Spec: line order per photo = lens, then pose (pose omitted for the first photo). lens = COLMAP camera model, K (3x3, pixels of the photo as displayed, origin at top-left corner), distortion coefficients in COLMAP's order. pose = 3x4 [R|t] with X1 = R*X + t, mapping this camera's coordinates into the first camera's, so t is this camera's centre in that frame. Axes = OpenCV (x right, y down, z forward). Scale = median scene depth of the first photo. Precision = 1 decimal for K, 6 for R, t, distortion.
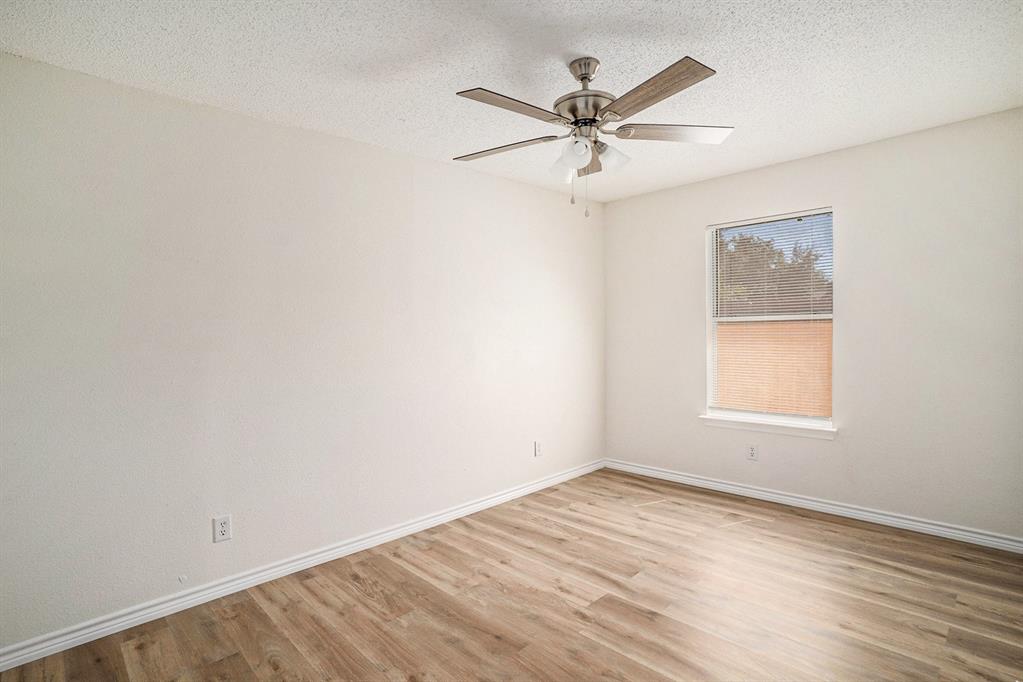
lens RADIAL K [[516.0, 0, 511.8], [0, 516.0, 338.4], [0, 0, 1]] dist [-0.058615, 0.025941]
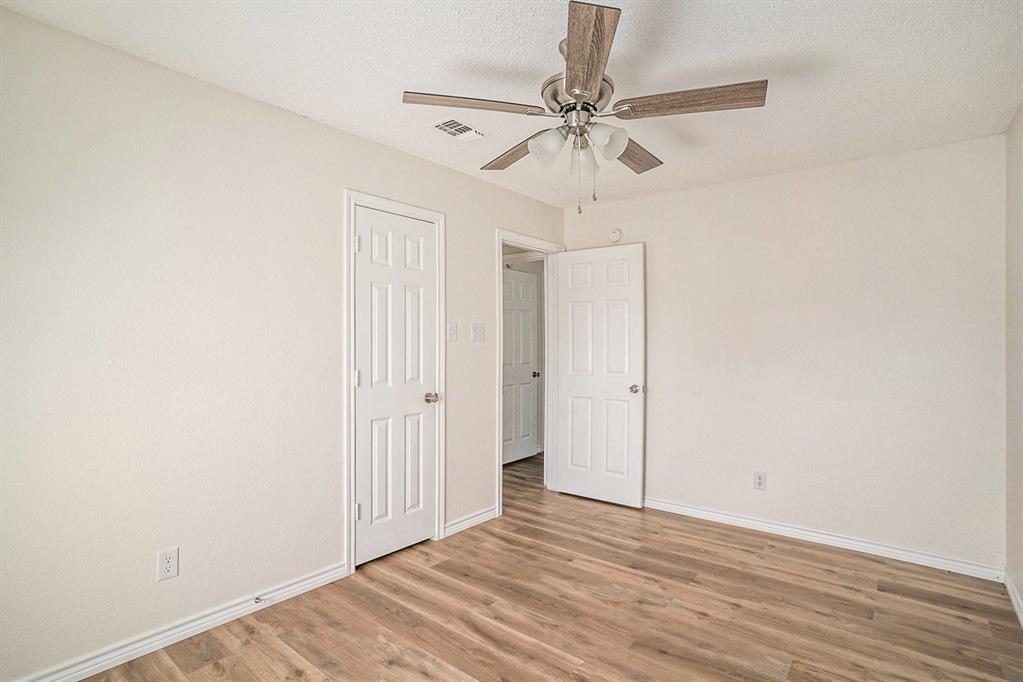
lens RADIAL K [[516.0, 0, 509.7], [0, 516.0, 342.6], [0, 0, 1]] dist [-0.058615, 0.025941]
pose [[-0.993069, 0.021233, -0.115602, 0.388091], [0.020527, 0.999763, 0.007296, -0.026947], [0.115730, 0.004873, -0.993269, 2.025561]]
